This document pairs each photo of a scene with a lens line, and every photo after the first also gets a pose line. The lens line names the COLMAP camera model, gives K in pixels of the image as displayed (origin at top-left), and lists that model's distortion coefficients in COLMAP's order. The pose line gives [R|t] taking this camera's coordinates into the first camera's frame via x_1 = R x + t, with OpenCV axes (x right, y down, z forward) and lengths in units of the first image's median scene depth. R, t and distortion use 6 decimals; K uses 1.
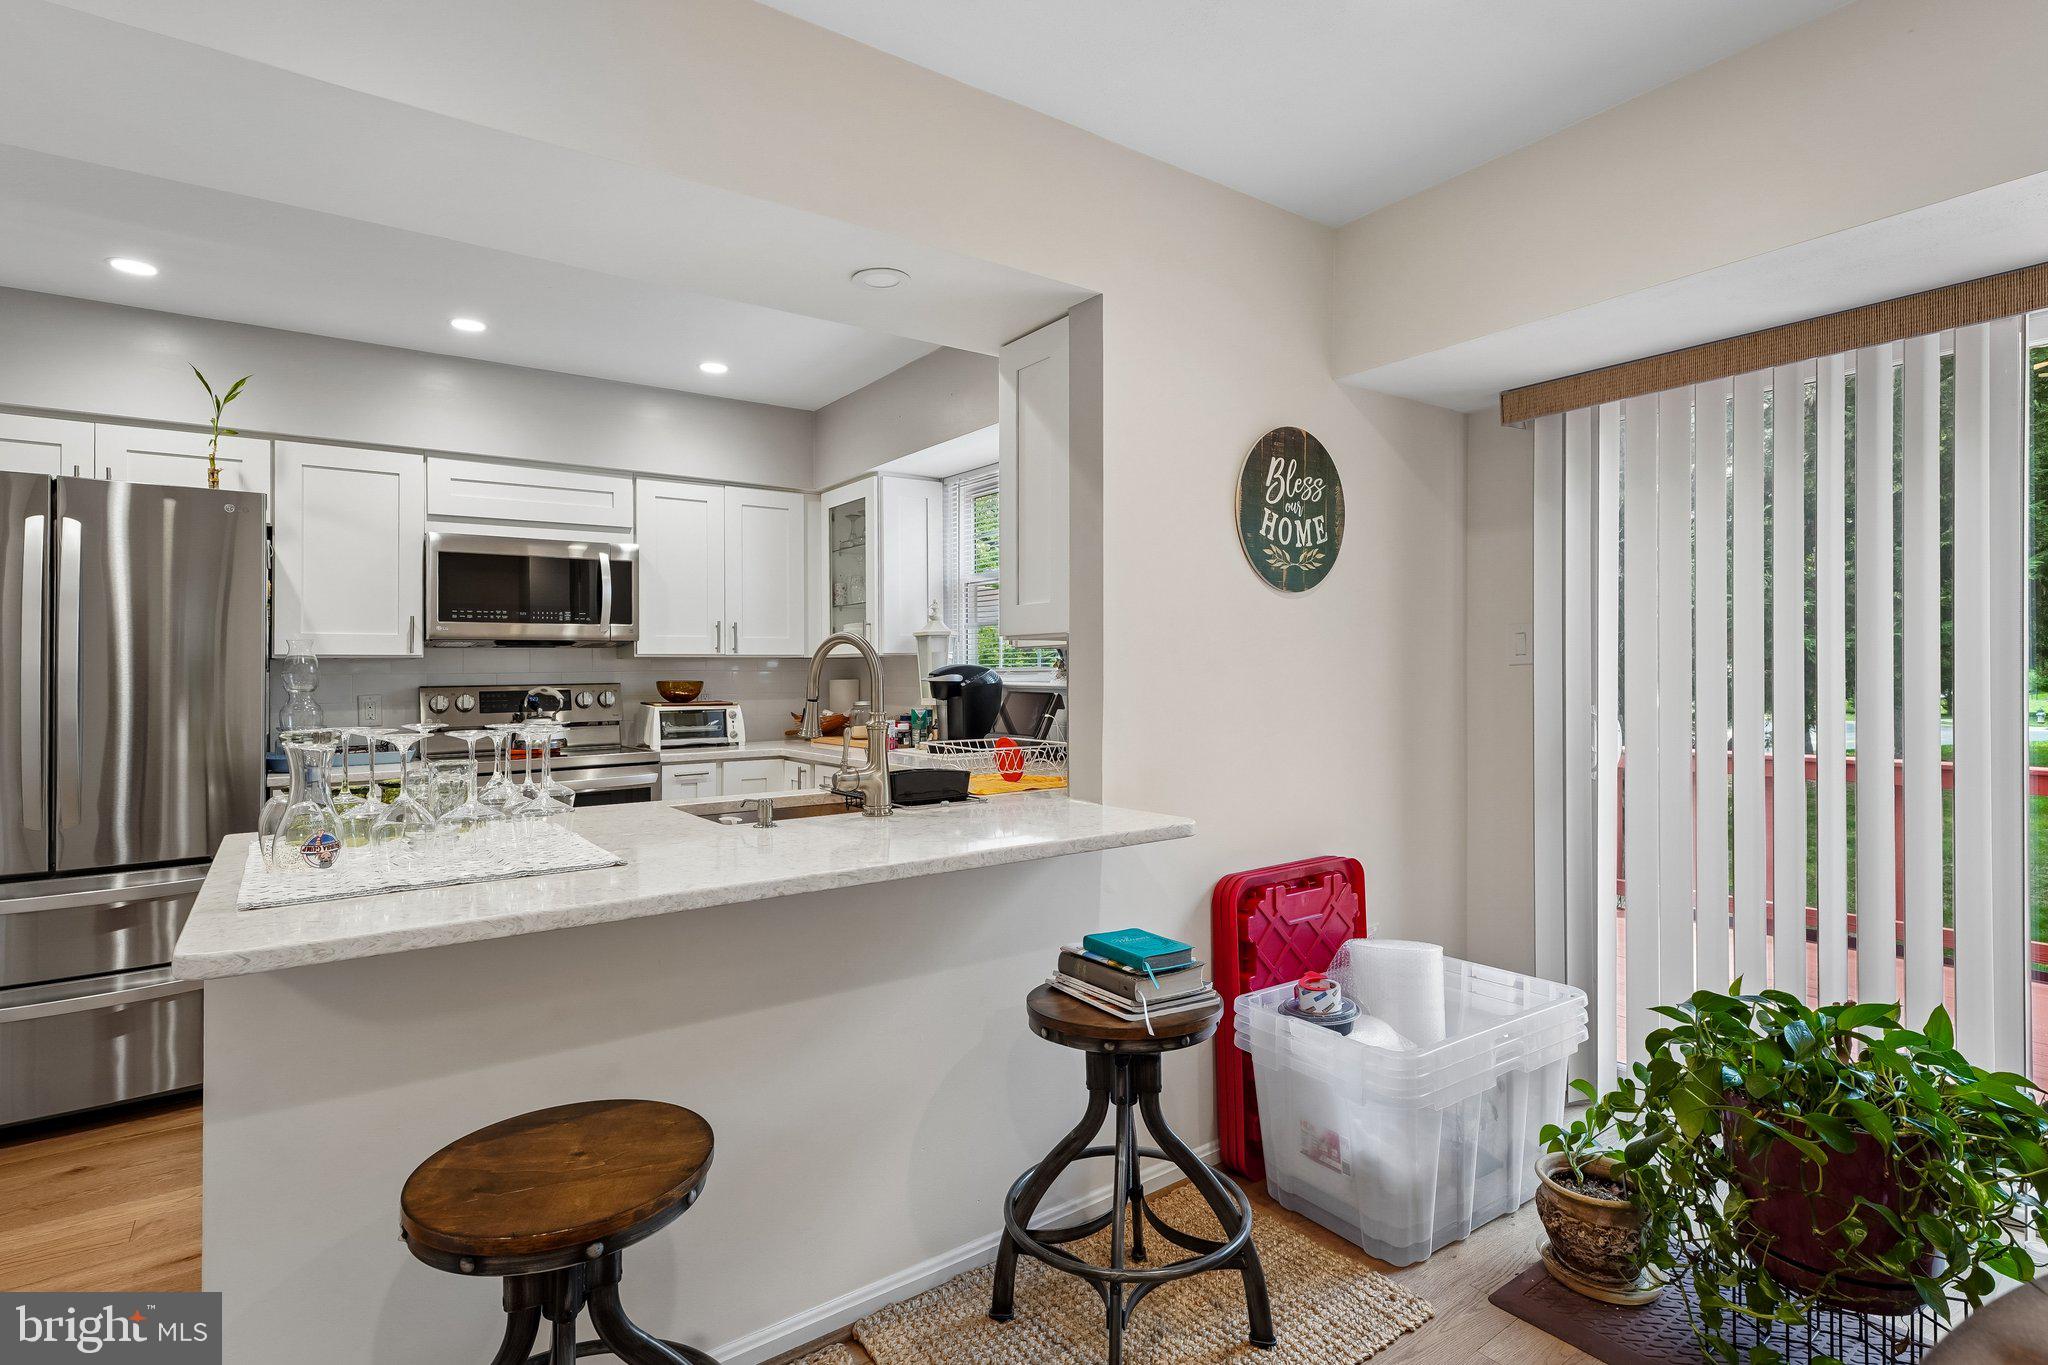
lens RADIAL K [[995.9, 0, 1024.0], [0, 995.9, 682.5], [0, 0, 1]] dist [0.001946, -0.000644]
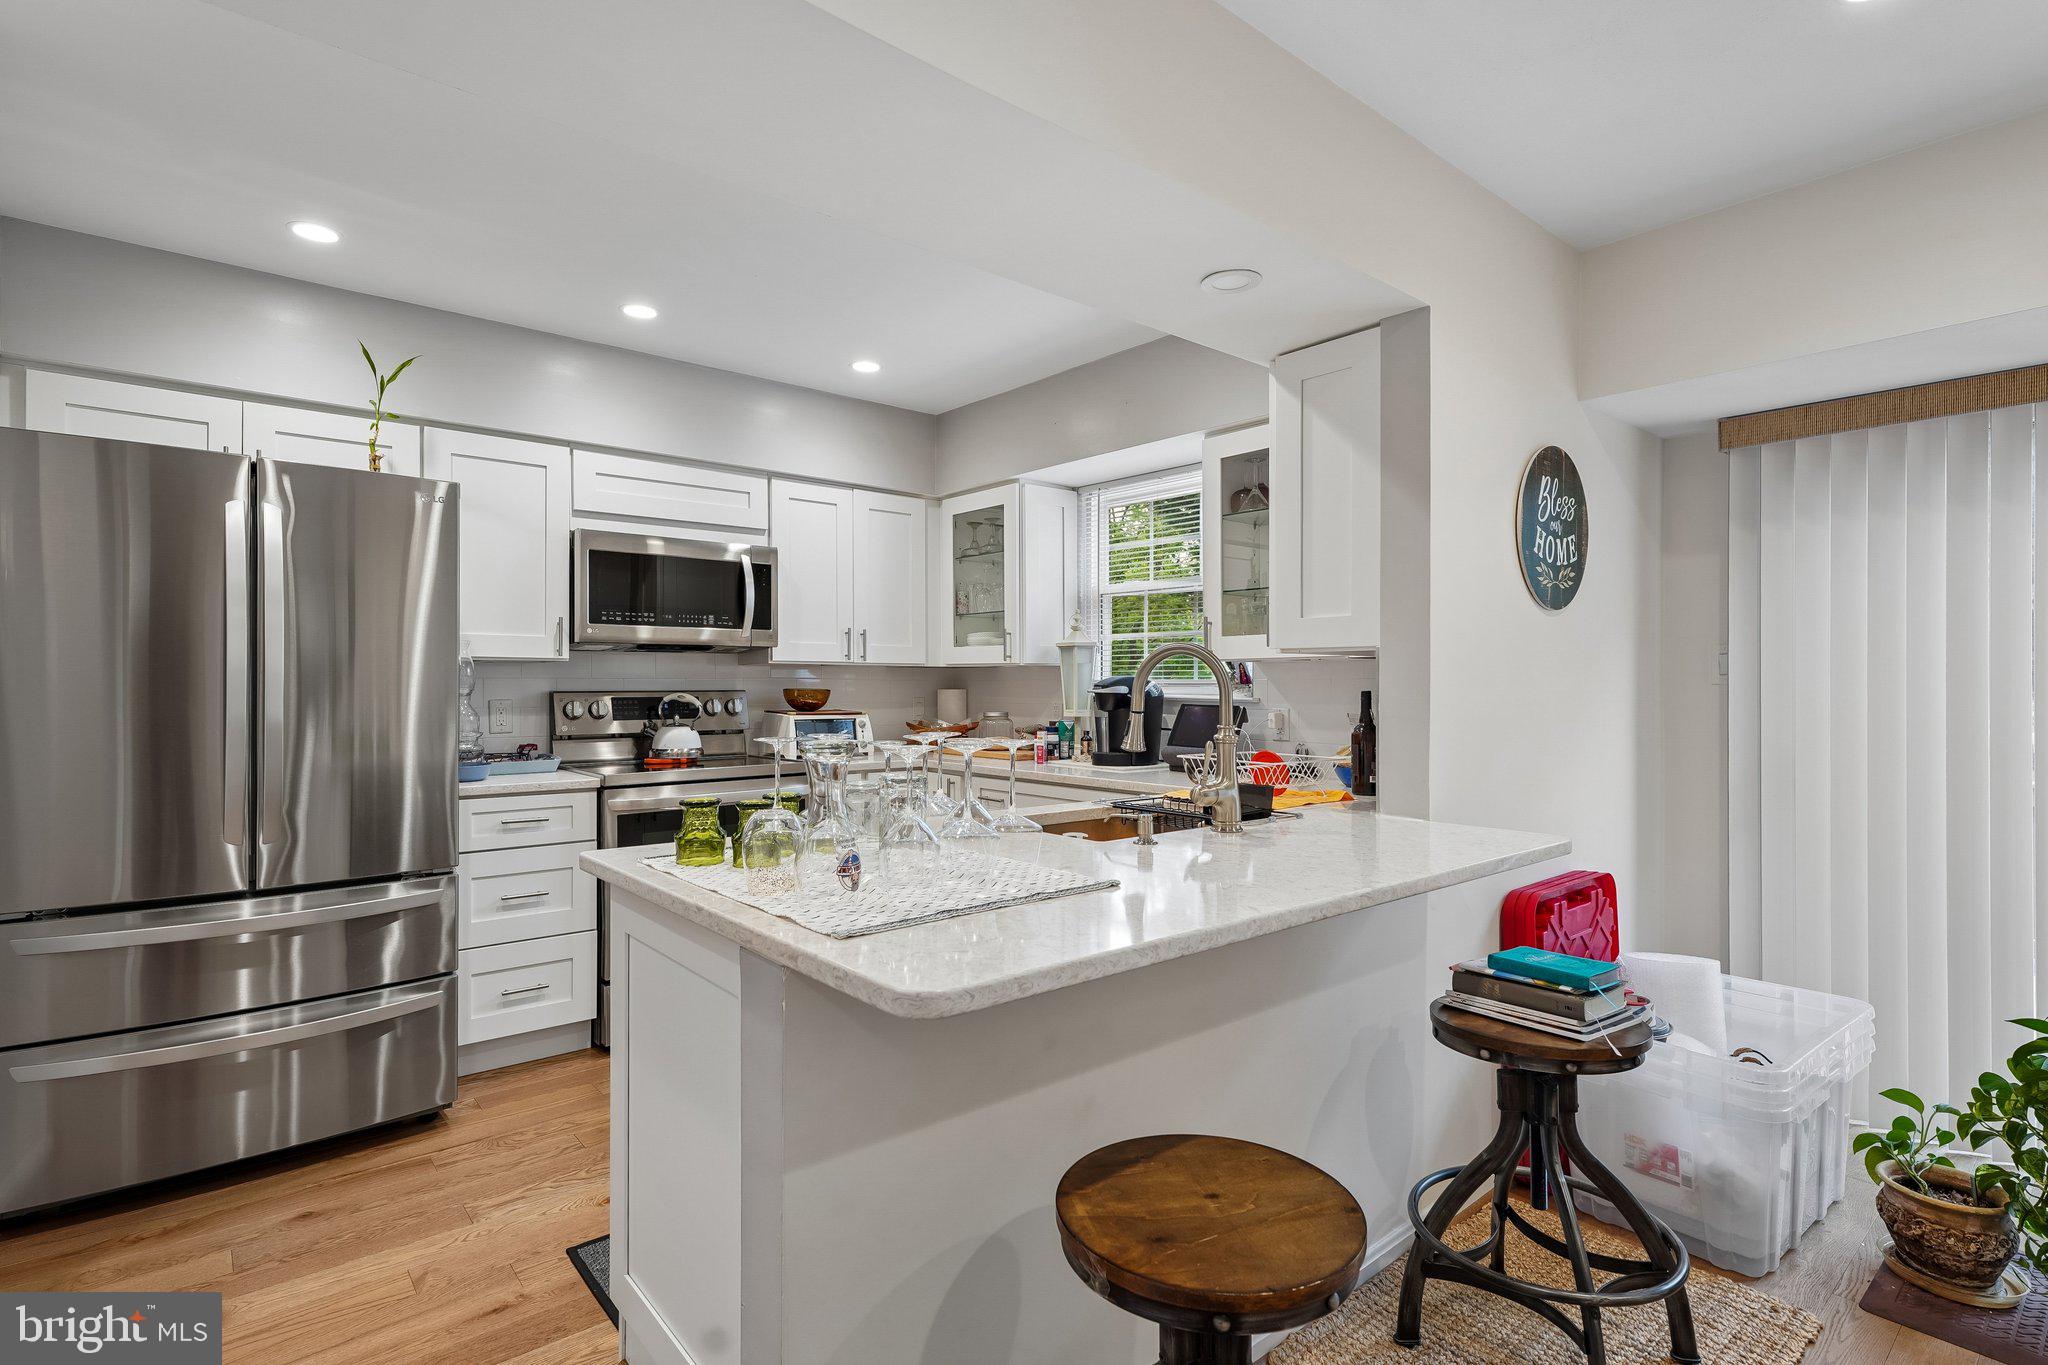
lens RADIAL K [[986.4, 0, 1032.0], [0, 986.4, 699.2], [0, 0, 1]] dist [0.002954, 0.000140]
pose [[0.996926, 0.011906, 0.077435, -0.252966], [-0.012359, 0.999909, 0.005371, 0.000756], [-0.077364, -0.006312, 0.996983, 0.032162]]
